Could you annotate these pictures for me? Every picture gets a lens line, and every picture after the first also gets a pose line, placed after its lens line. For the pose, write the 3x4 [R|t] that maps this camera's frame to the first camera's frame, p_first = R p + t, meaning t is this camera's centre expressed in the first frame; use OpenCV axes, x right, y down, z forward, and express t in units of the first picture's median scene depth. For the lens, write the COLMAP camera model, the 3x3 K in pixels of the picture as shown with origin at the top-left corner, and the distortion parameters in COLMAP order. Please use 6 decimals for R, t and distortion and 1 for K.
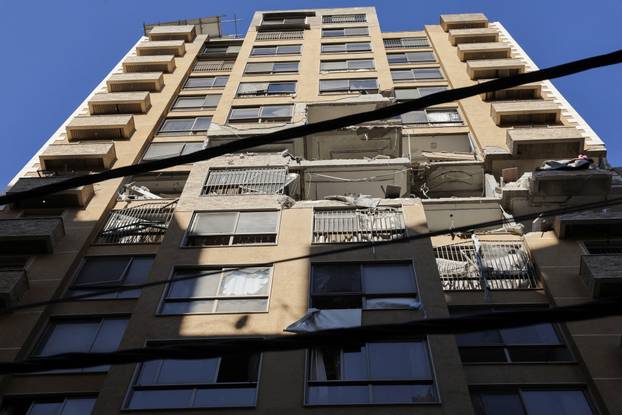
lens RADIAL K [[786.9, 0, 311.0], [0, 786.9, 207.5], [0, 0, 1]] dist [0.064287, -0.001529]
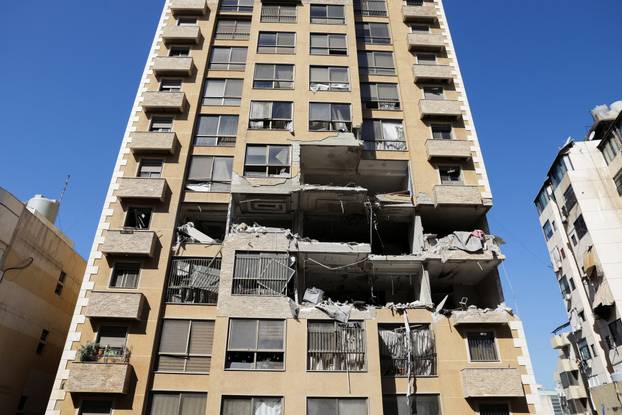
lens RADIAL K [[411.0, 0, 311.0], [0, 411.0, 207.5], [0, 0, 1]] dist [-0.111441, 0.001316]
pose [[0.997240, 0.019999, 0.071495, -0.044229], [-0.056977, 0.823563, 0.564356, -0.552812], [-0.047594, -0.566872, 0.822430, 0.413001]]
